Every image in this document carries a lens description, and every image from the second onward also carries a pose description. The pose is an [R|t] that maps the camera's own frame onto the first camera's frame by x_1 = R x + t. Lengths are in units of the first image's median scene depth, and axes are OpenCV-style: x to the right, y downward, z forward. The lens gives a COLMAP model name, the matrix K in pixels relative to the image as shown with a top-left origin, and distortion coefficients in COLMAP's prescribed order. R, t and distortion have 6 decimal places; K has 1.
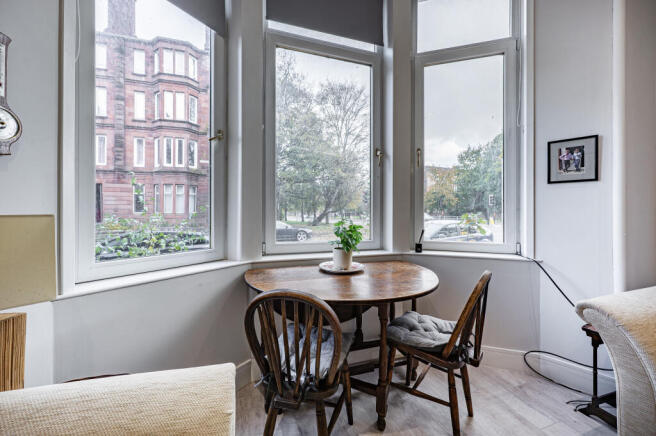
lens RADIAL K [[261.8, 0, 328.1], [0, 261.8, 206.9], [0, 0, 1]] dist [-0.001099, -0.000034]
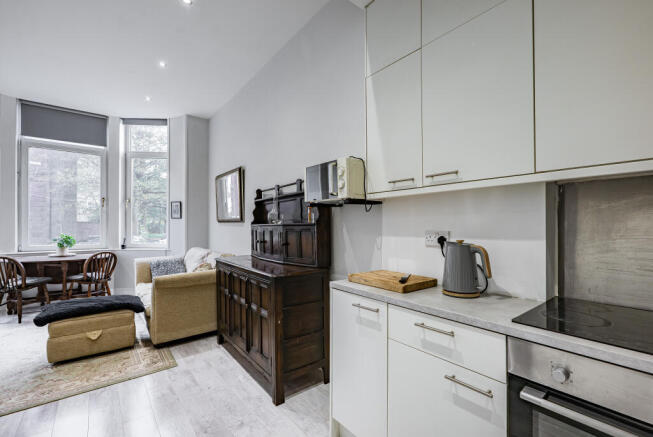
lens RADIAL K [[283.7, 0, 342.0], [0, 283.7, 213.8], [0, 0, 1]] dist [0.001129, 0.000079]
pose [[0.933844, 0.015851, 0.357328, 0.142827], [-0.011071, 0.999820, -0.015418, -0.011396], [-0.357508, 0.010442, 0.933852, -0.211276]]
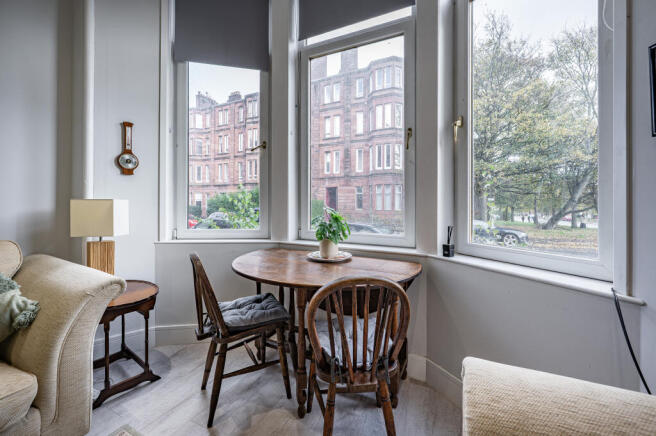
lens RADIAL K [[263.1, 0, 337.8], [0, 263.1, 208.1], [0, 0, 1]] dist [0.001121, 0.000145]
pose [[0.717225, 0.008925, -0.696784, 0.080112], [-0.000766, 0.999927, 0.012020, 0.002846], [0.696841, -0.008087, 0.717180, 0.028767]]
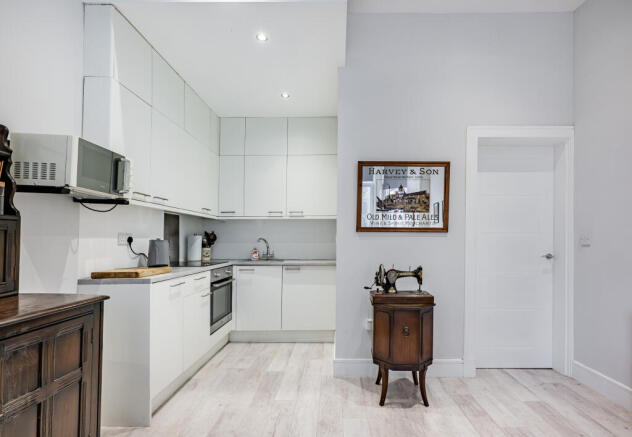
lens RADIAL K [[310.3, 0, 340.7], [0, 310.3, 232.6], [0, 0, 1]] dist [-0.001992, -0.000703]
pose [[-0.948861, 0.011333, 0.315490, 0.076333], [-0.005173, 0.998663, -0.051431, -0.001640], [-0.315651, -0.050433, -0.947534, -0.043318]]
